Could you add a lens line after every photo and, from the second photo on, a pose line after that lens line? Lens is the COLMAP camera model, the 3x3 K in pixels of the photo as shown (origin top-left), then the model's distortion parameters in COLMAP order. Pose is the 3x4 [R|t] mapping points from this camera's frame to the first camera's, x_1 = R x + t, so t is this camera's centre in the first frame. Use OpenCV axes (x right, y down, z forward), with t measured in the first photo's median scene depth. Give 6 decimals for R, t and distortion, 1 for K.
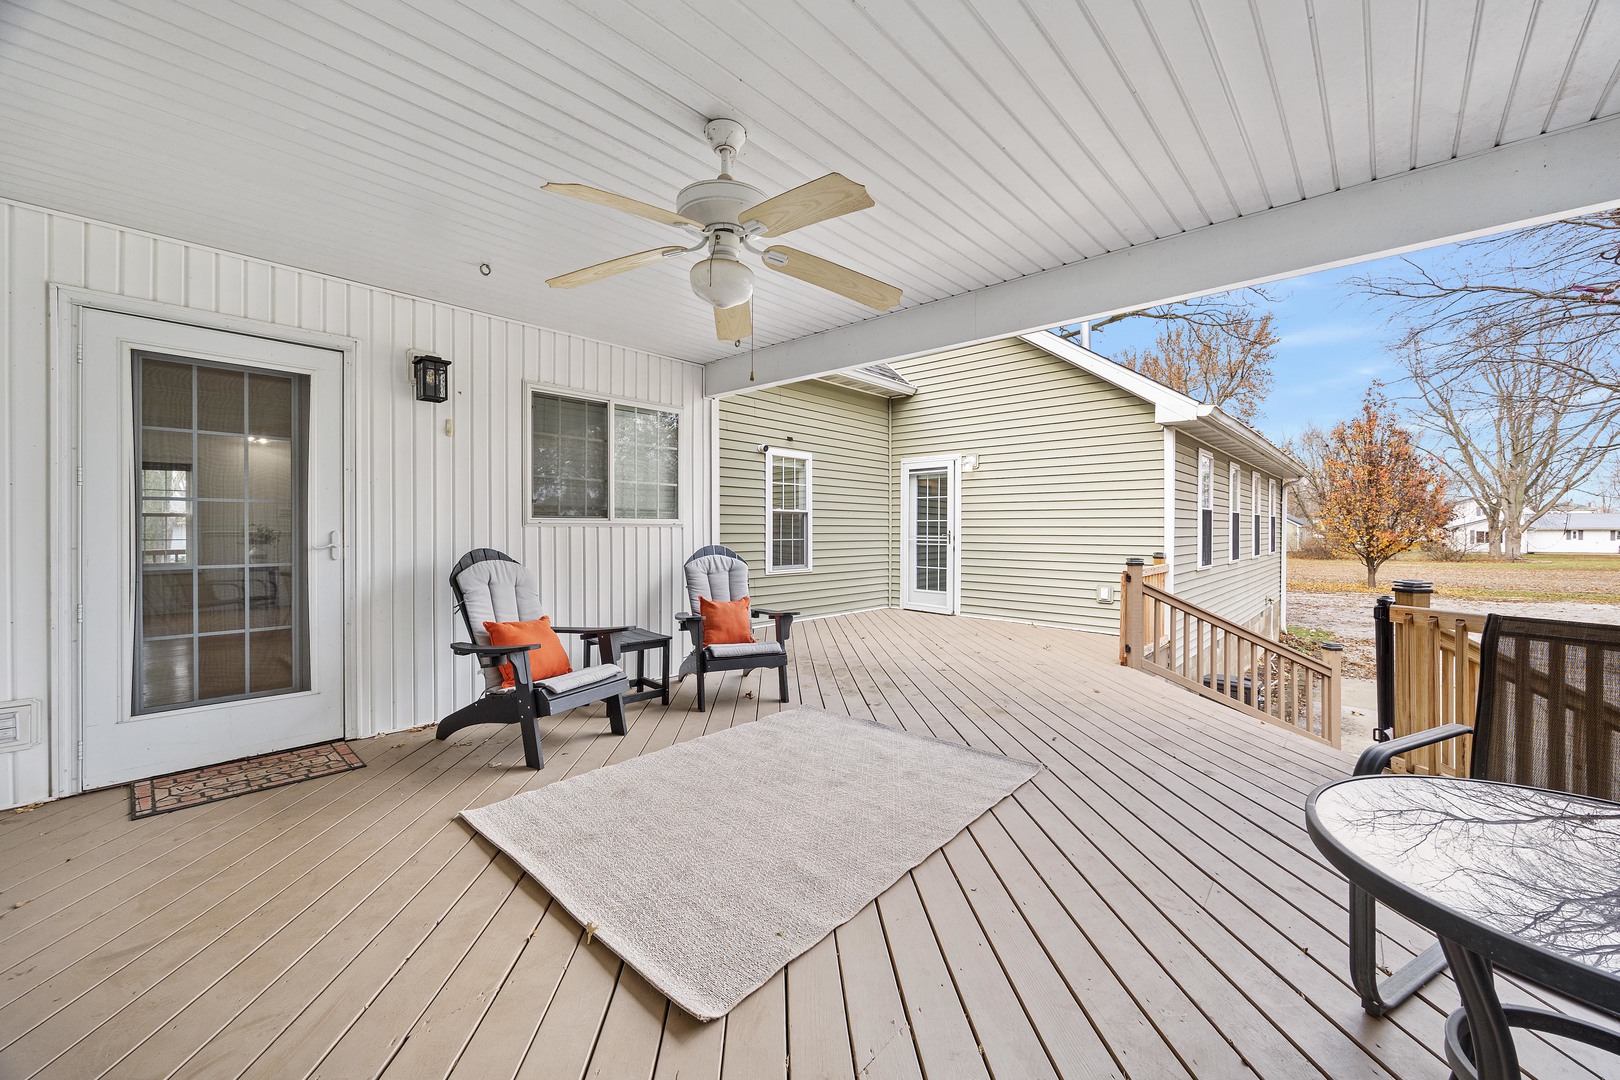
lens RADIAL K [[646.6, 0, 810.0], [0, 646.6, 540.0], [0, 0, 1]] dist [-0.000573, -0.000082]
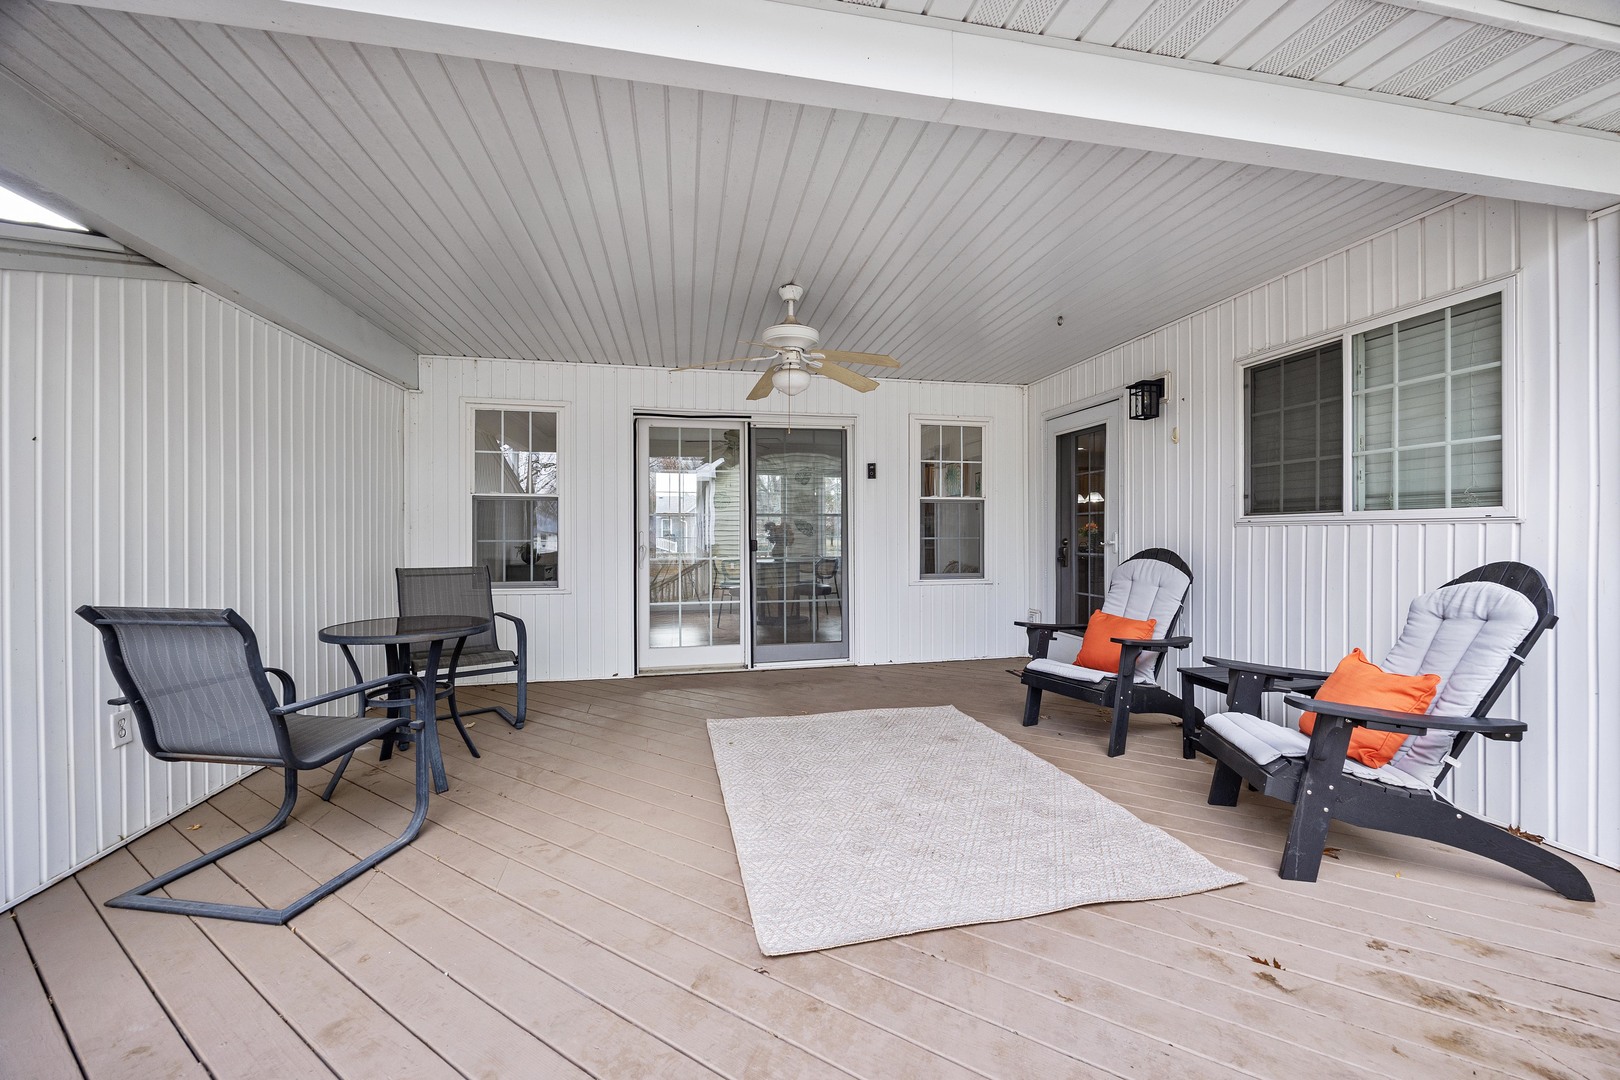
lens RADIAL K [[646.6, 0, 810.0], [0, 646.6, 540.0], [0, 0, 1]] dist [-0.000573, -0.000082]
pose [[-0.596899, 0.008732, -0.802269, 0.645677], [-0.012839, 0.999709, 0.020433, -0.012703], [0.802214, 0.022497, -0.596613, 1.120826]]
